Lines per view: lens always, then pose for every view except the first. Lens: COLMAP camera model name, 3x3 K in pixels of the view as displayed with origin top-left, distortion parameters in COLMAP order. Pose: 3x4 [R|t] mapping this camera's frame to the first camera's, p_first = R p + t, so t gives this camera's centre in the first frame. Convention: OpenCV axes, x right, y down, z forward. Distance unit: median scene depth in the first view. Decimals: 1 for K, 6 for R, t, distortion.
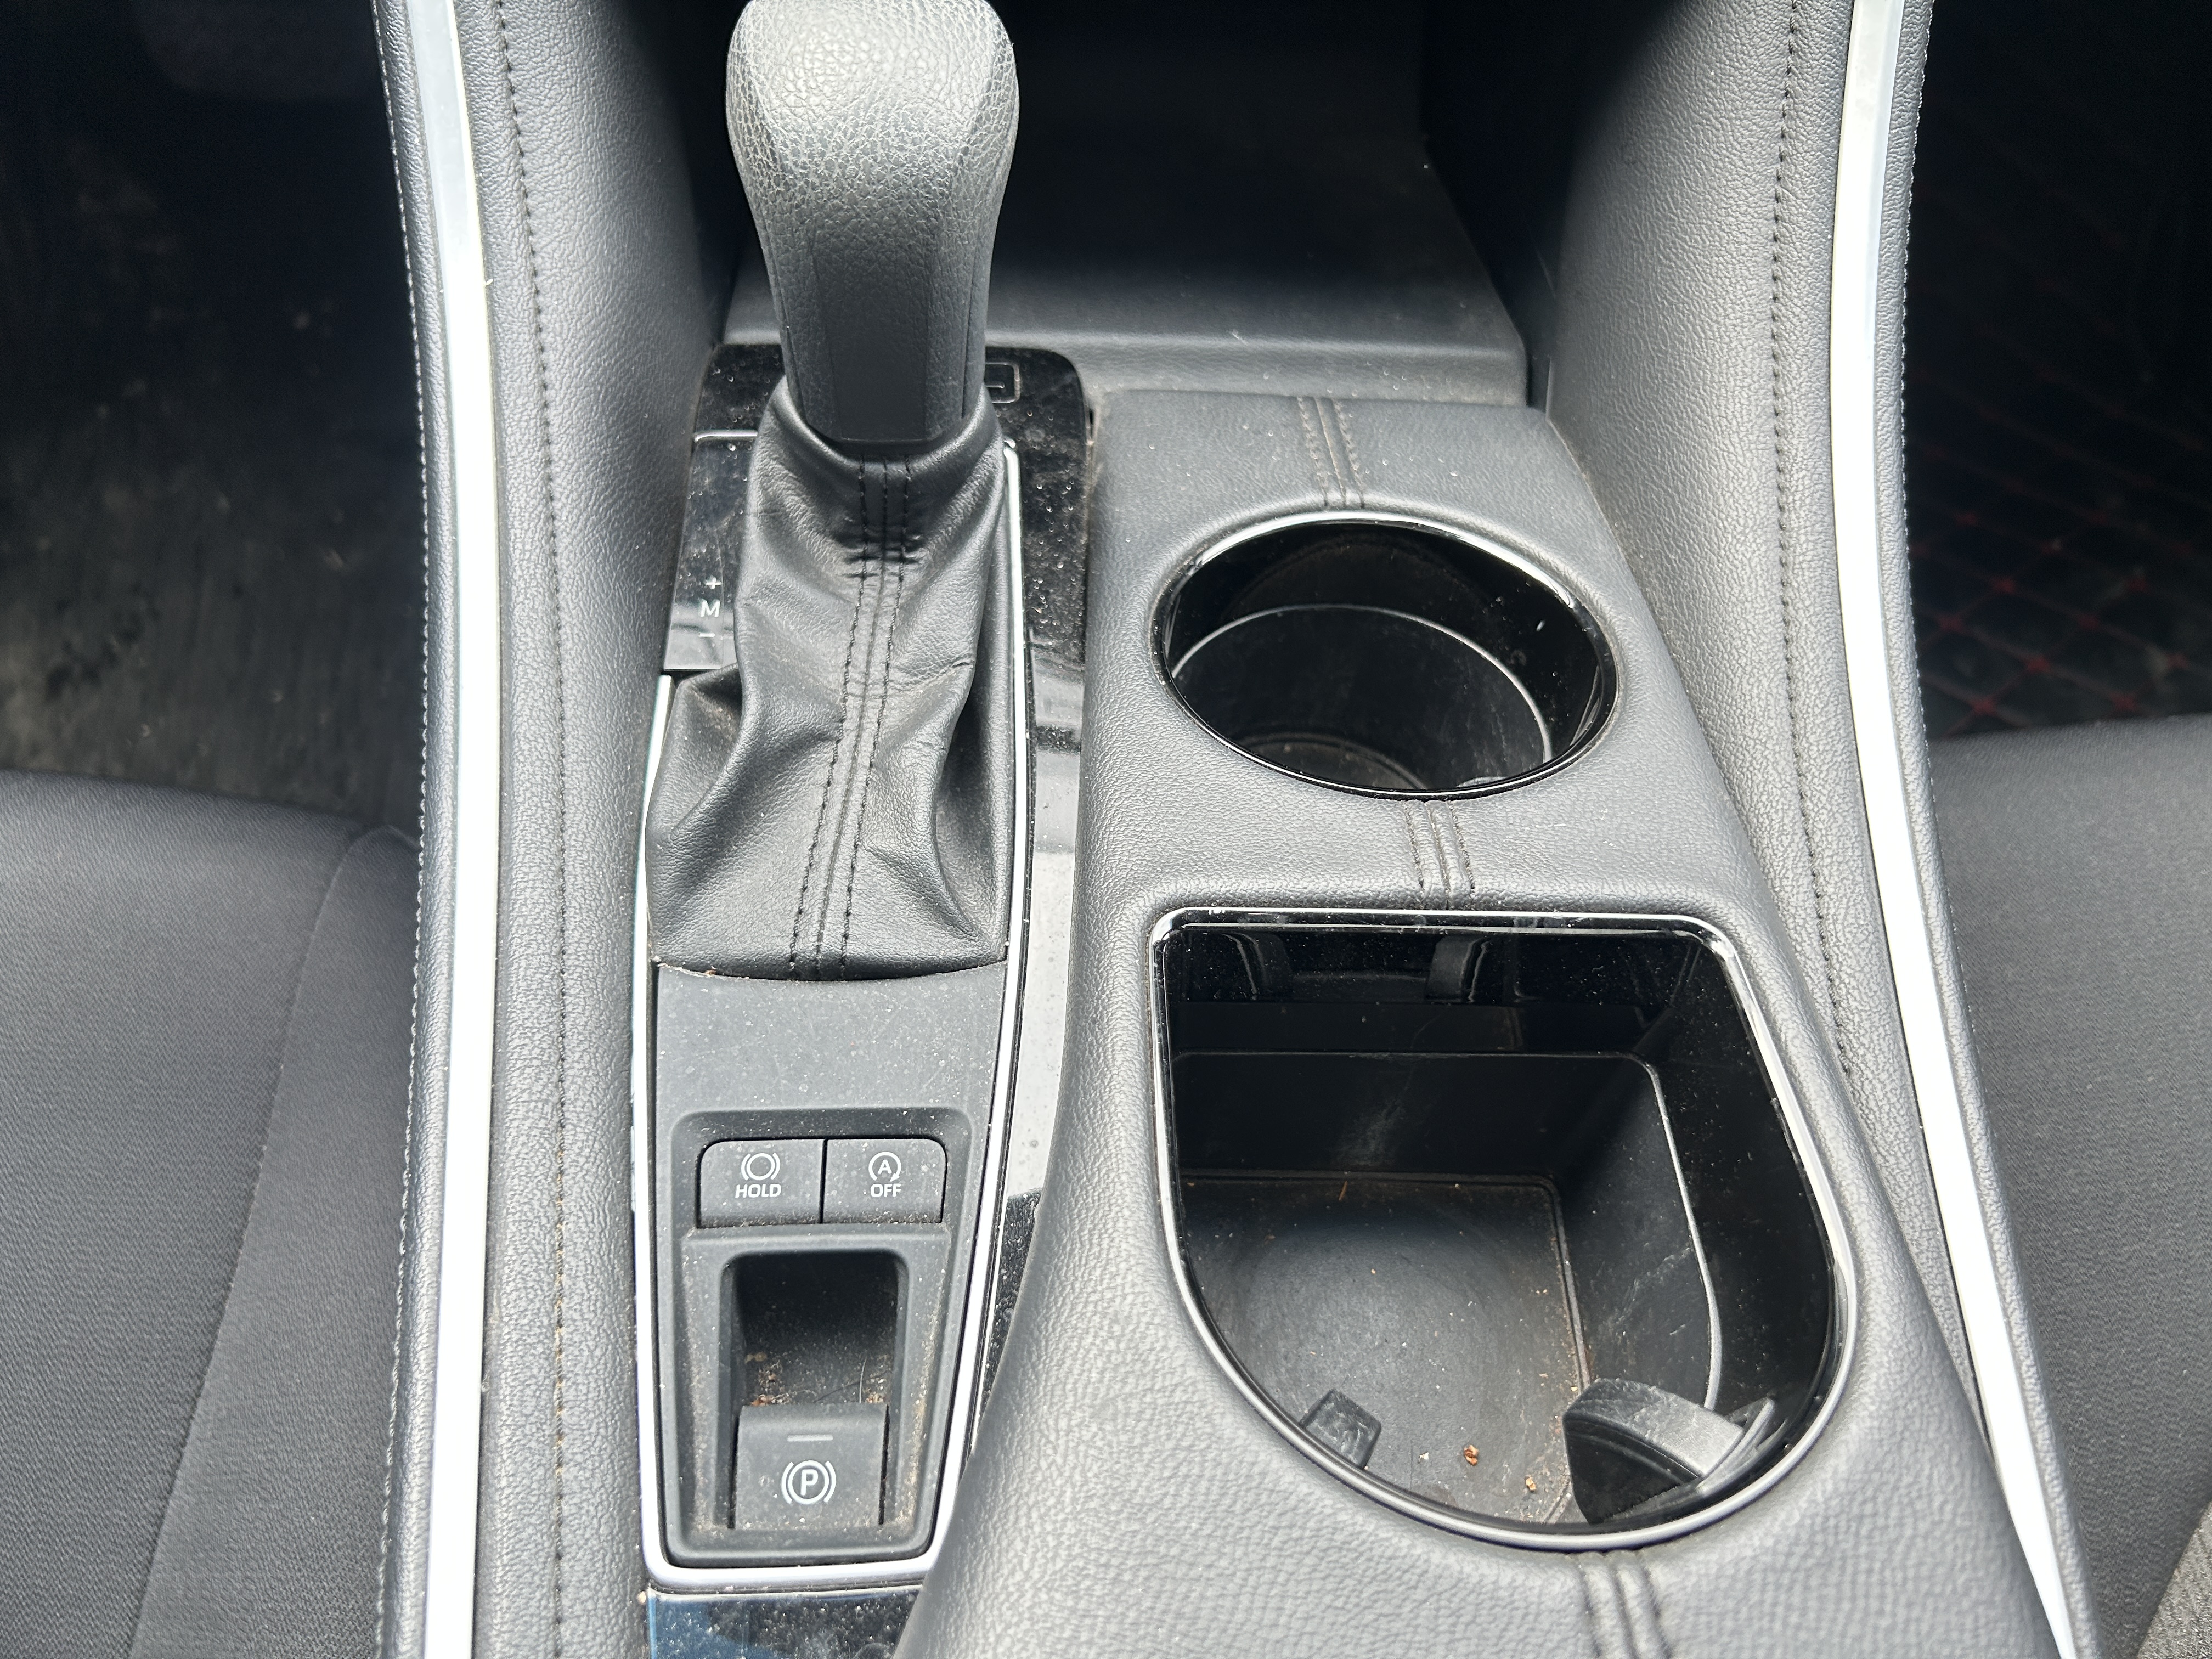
lens RADIAL K [[1780.7, 0, 1130.6], [0, 1780.7, 825.7], [0, 0, 1]] dist [0.041065, -0.040831]
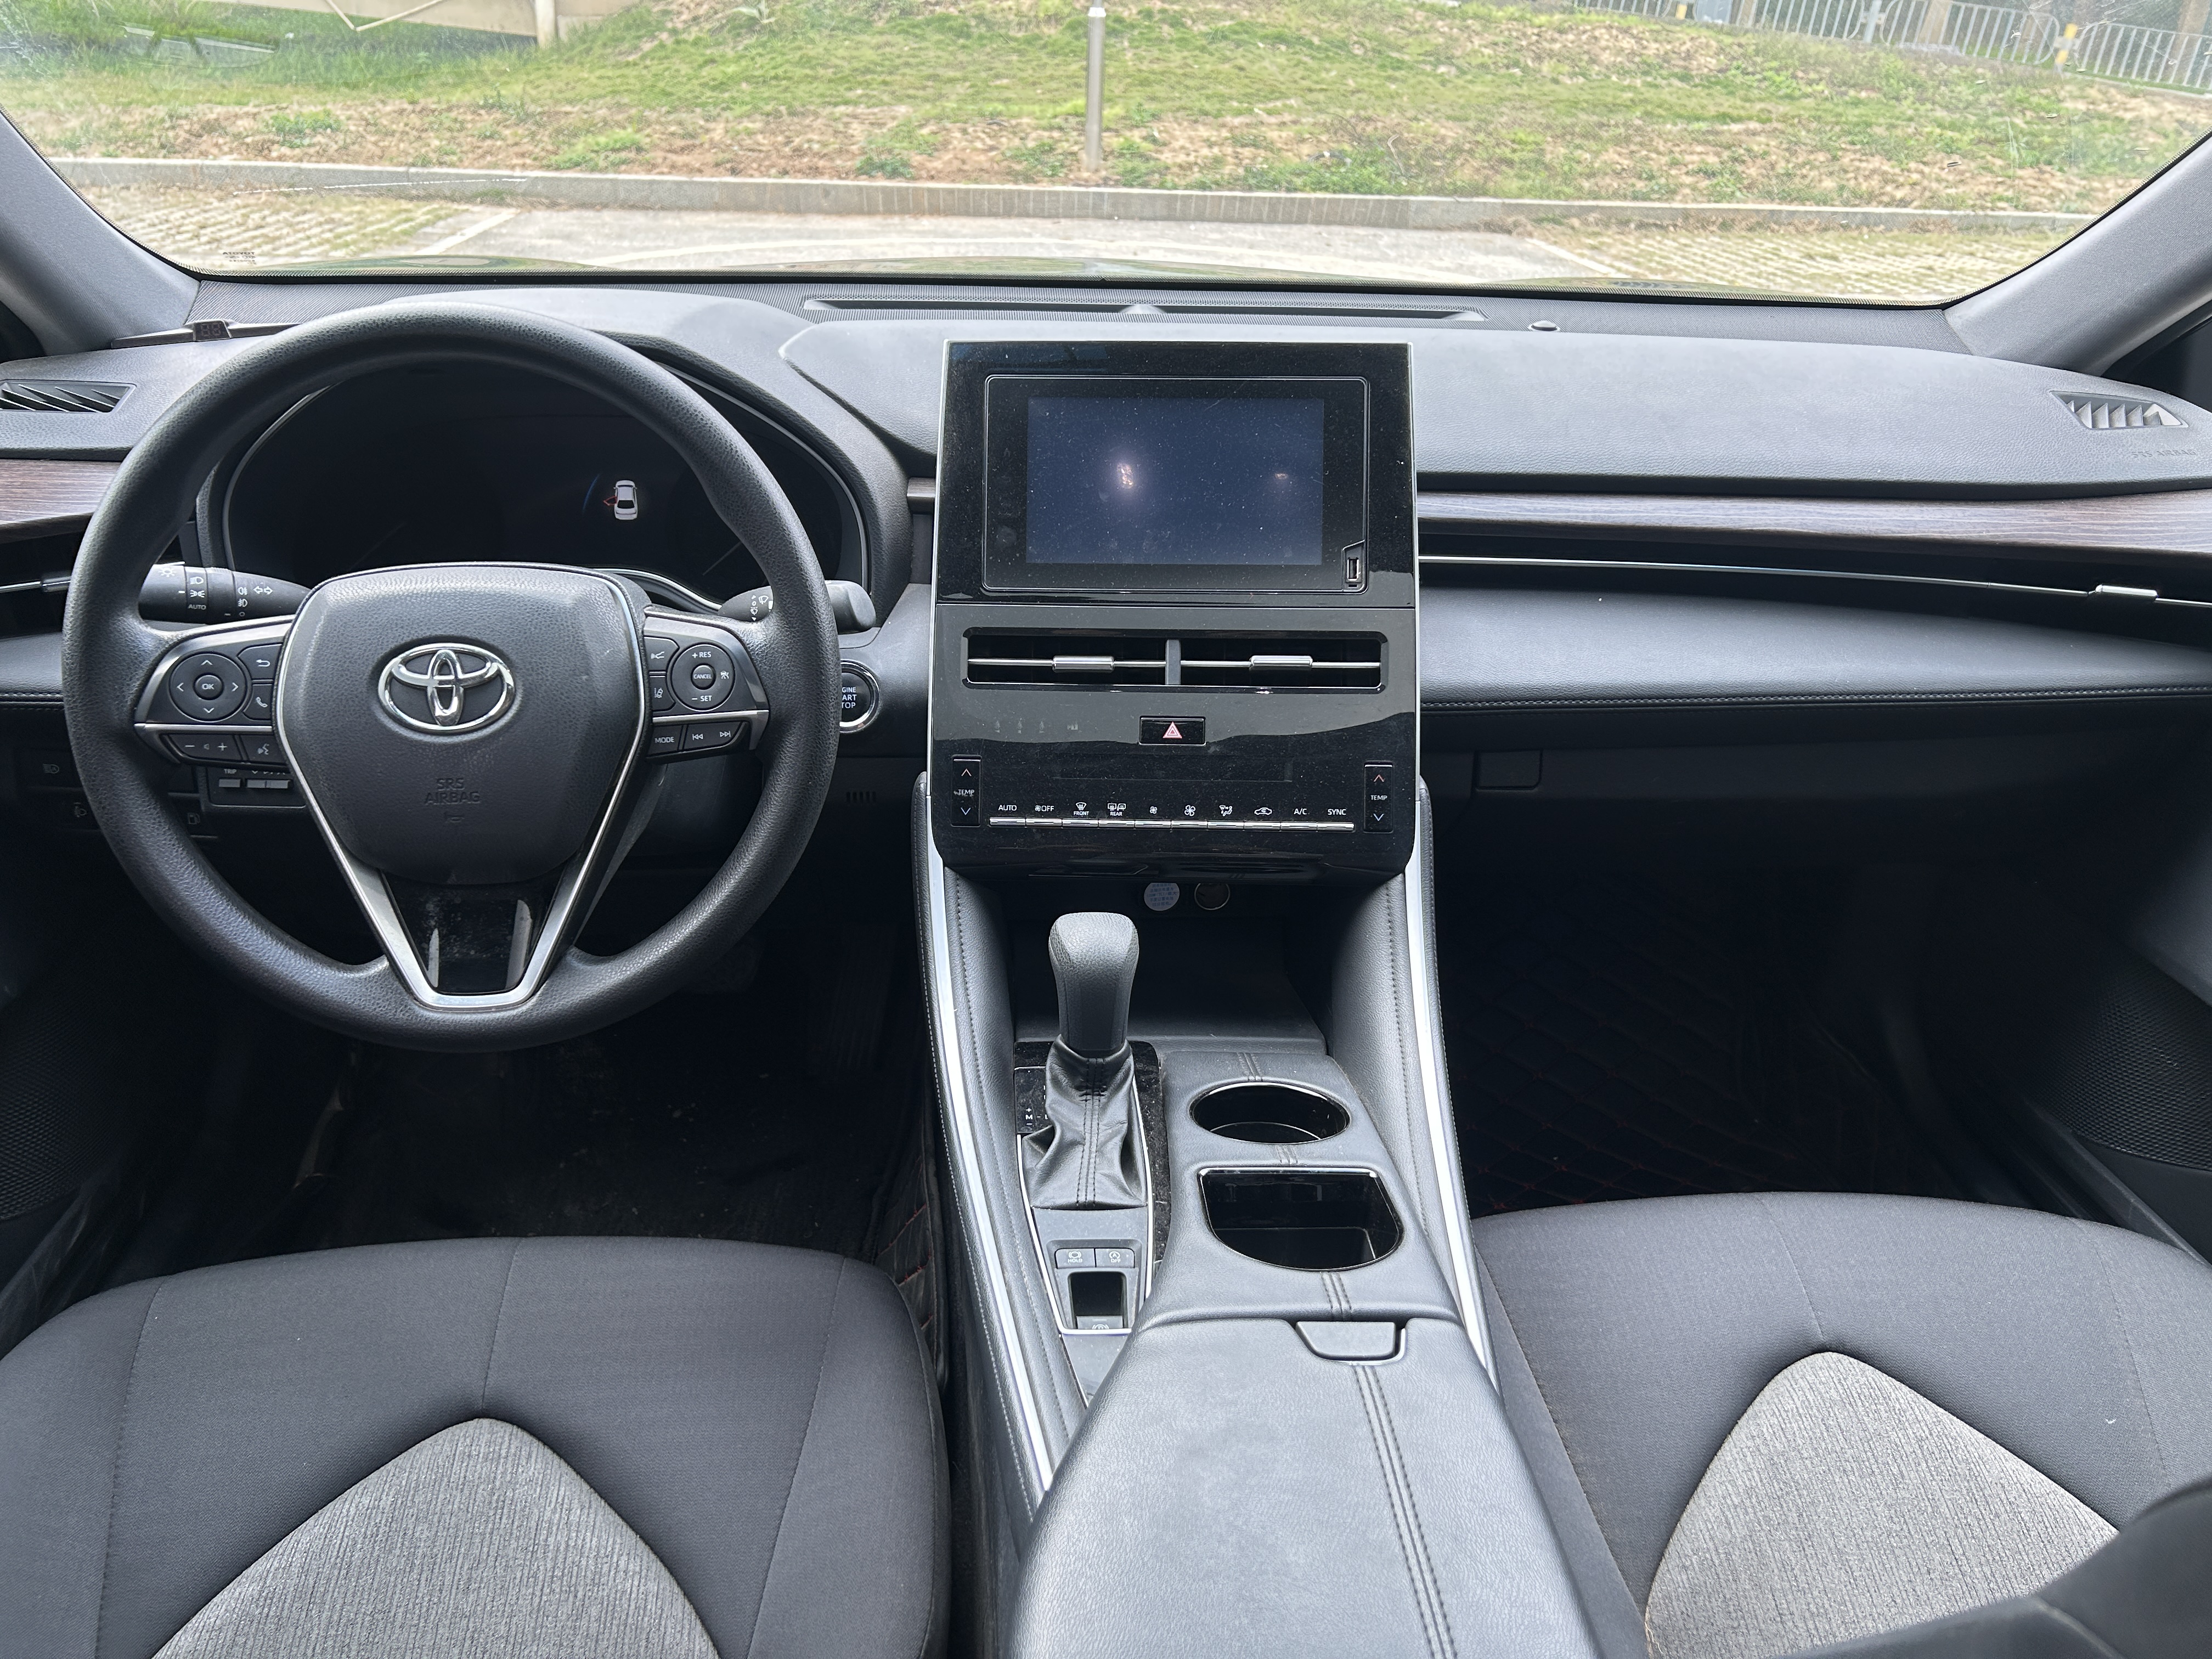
lens RADIAL K [[1780.7, 0, 1130.6], [0, 1780.7, 825.7], [0, 0, 1]] dist [0.041065, -0.040831]
pose [[0.999438, -0.025117, 0.022219, -0.134639], [0.032764, 0.872602, -0.487331, 0.883178], [-0.007148, 0.487785, 0.872934, -1.730003]]
